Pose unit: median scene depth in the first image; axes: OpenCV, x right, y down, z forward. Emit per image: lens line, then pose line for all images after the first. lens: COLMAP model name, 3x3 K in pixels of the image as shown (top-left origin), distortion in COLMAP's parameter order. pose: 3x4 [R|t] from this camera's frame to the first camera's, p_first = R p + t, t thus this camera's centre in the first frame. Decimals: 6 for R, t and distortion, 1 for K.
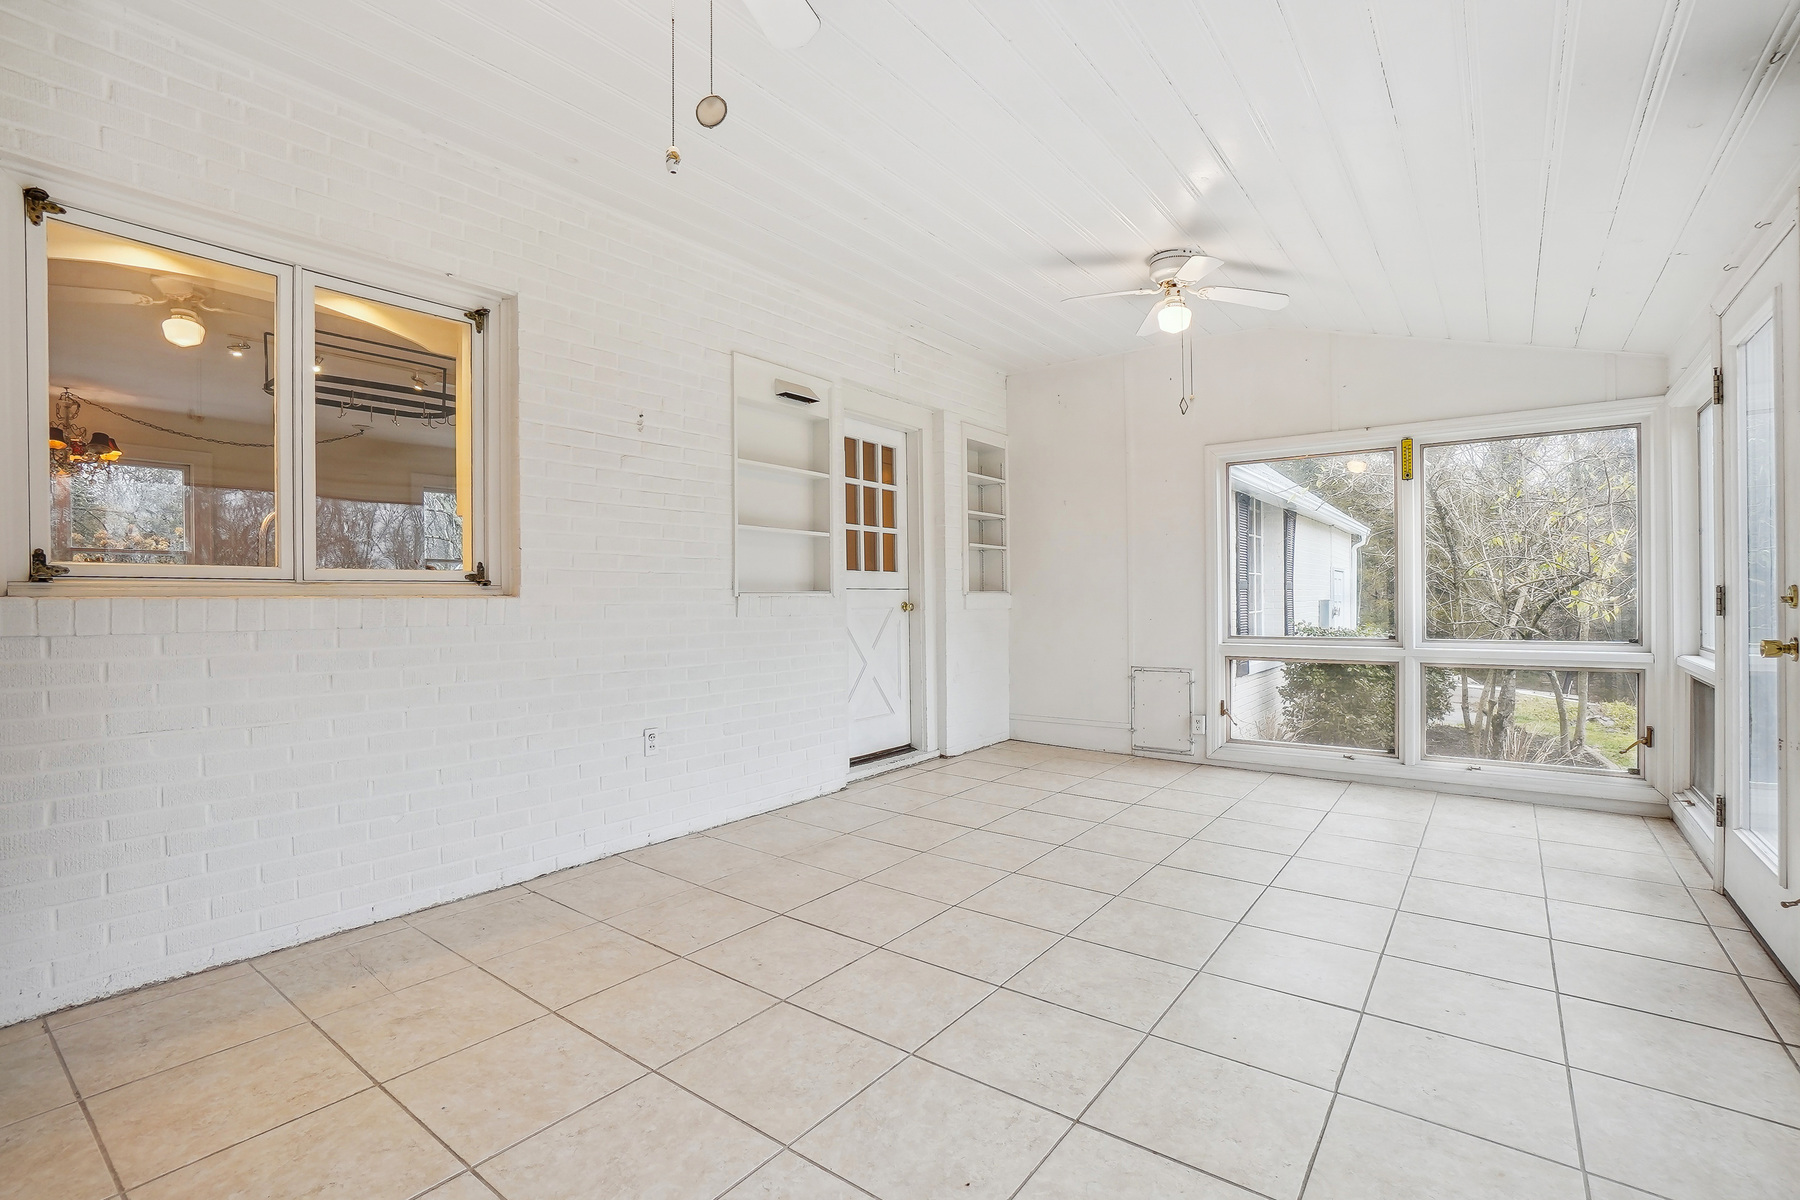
lens RADIAL K [[800.6, 0, 887.1], [0, 800.6, 605.3], [0, 0, 1]] dist [-0.037101, 0.001402]
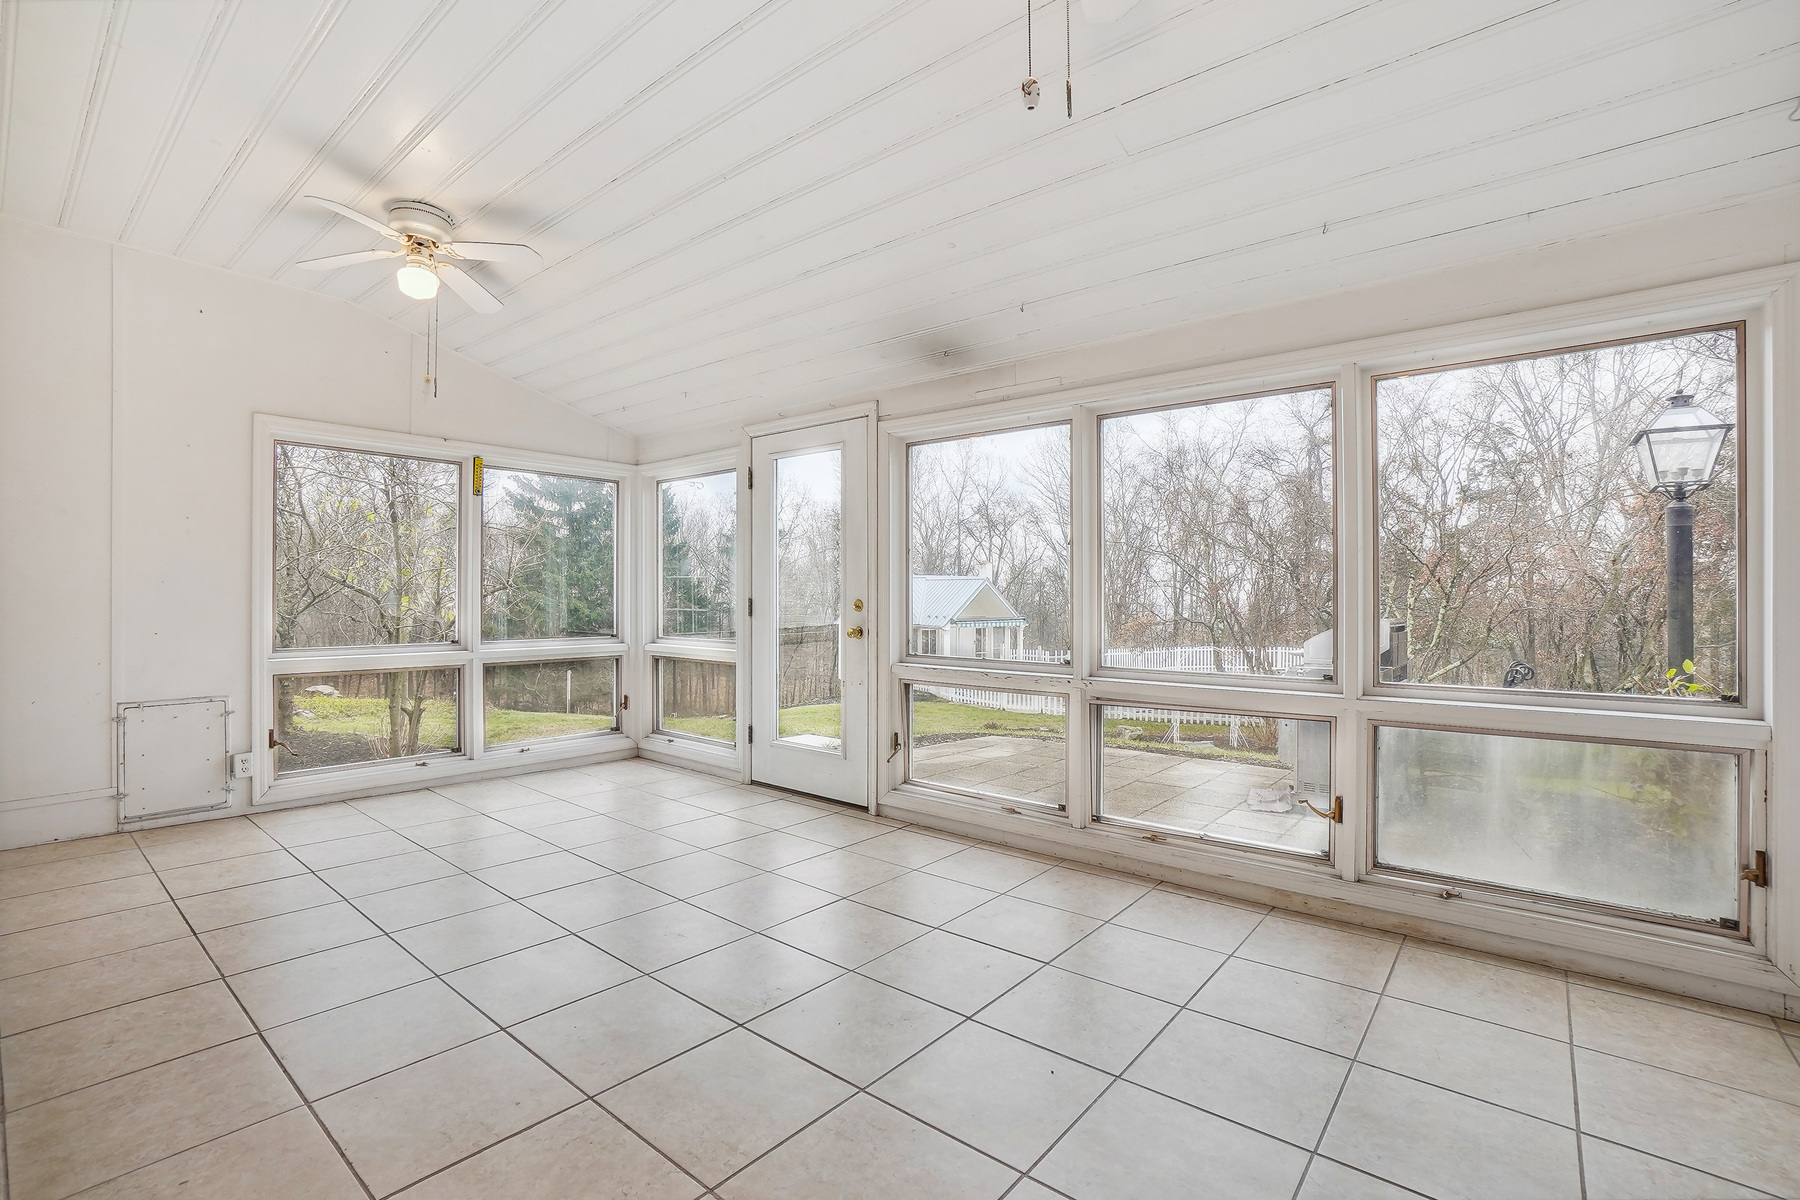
lens RADIAL K [[800.6, 0, 884.3], [0, 800.6, 598.0], [0, 0, 1]] dist [-0.037101, 0.001402]
pose [[0.054897, 0.006664, 0.998470, -0.405580], [0.001229, 0.999977, -0.006742, -0.010457], [-0.998491, 0.001598, 0.054888, 0.392976]]
